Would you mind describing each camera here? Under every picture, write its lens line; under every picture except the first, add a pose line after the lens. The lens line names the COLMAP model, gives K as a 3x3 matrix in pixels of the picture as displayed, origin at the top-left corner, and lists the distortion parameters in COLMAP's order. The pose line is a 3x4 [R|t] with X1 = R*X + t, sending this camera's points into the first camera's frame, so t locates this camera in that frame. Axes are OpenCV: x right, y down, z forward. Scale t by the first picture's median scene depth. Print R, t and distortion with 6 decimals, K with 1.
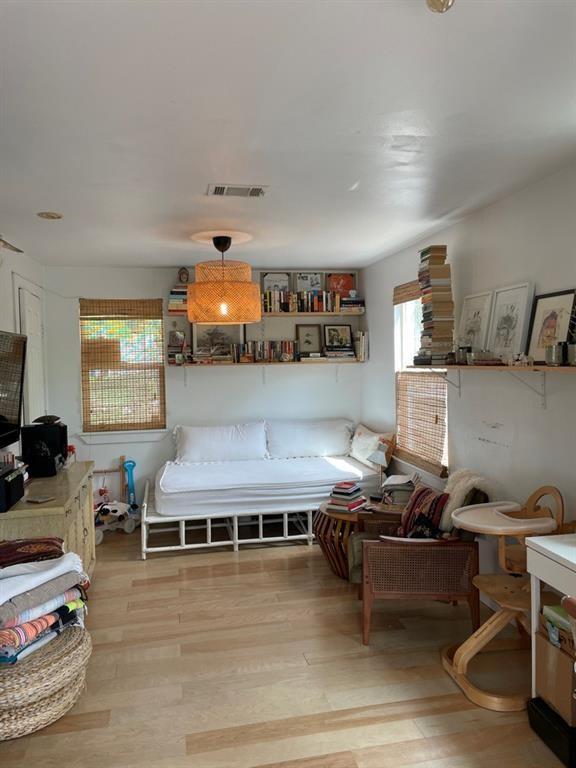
lens RADIAL K [[576.8, 0, 288.0], [0, 576.8, 384.0], [0, 0, 1]] dist [0.072172, -0.099191]
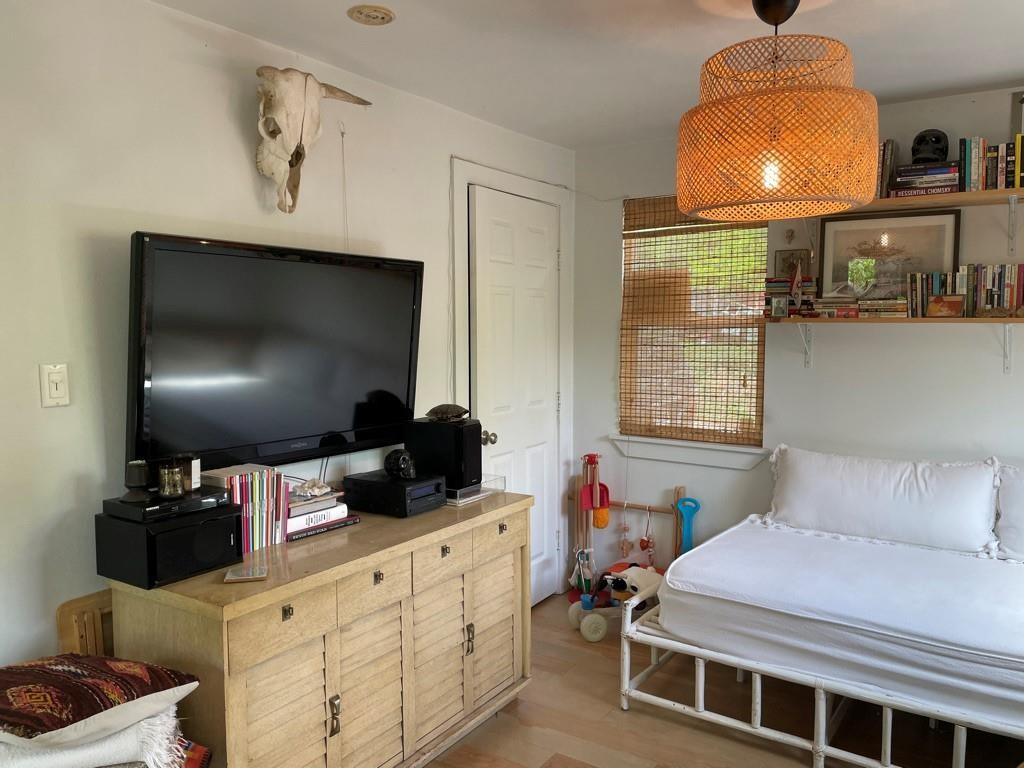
lens RADIAL K [[769.0, 0, 512.0], [0, 769.0, 384.0], [0, 0, 1]] dist [0.072172, -0.099191]
pose [[0.695751, 0.077331, -0.714108, 0.114953], [-0.043145, 0.996892, 0.065918, -0.012924], [0.716986, -0.015052, 0.696925, 0.390265]]
